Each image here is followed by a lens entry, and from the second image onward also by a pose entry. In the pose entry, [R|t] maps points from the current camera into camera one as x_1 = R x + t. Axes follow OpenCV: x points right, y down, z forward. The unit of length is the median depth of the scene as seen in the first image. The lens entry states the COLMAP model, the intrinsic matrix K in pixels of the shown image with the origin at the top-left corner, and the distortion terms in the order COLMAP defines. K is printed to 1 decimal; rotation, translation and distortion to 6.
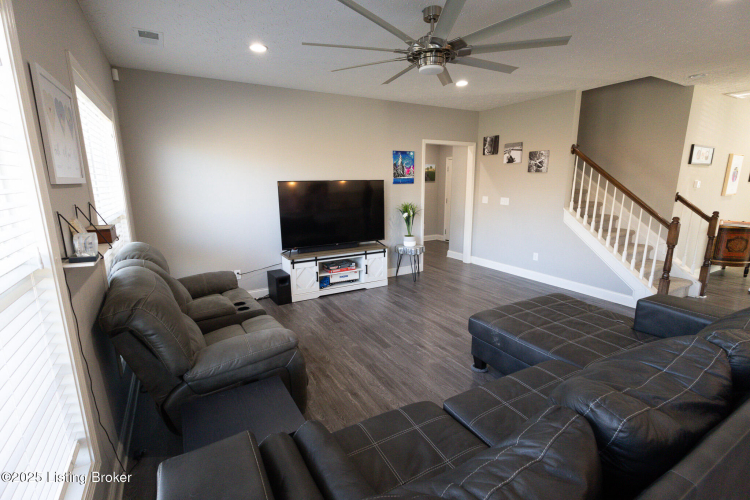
lens RADIAL K [[350.8, 0, 376.4], [0, 350.8, 254.2], [0, 0, 1]] dist [0.001065, 0.000323]
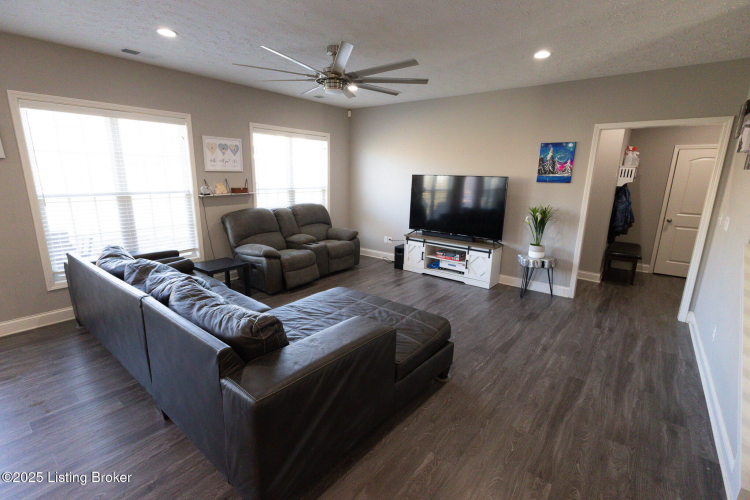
lens RADIAL K [[352.7, 0, 367.4], [0, 352.7, 249.5], [0, 0, 1]] dist [0.002583, 0.001122]
pose [[0.347861, 0.215999, -0.912325, 0.769427], [-0.217276, 0.965180, 0.145668, -0.081585], [0.912022, 0.147554, 0.382680, 0.335862]]
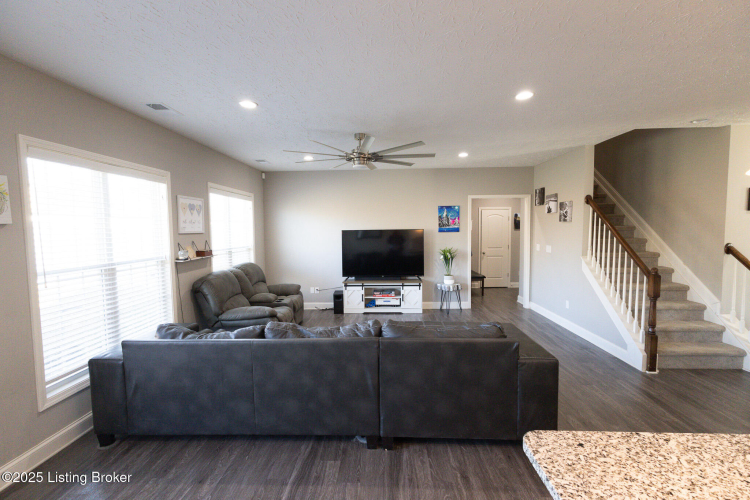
lens RADIAL K [[357.8, 0, 371.8], [0, 357.8, 250.0], [0, 0, 1]] dist [0.001944, 0.001300]
pose [[0.842227, 0.029843, -0.538296, 0.560216], [-0.106525, 0.987994, -0.111898, 0.028658], [0.528493, 0.151585, 0.835294, -0.173188]]
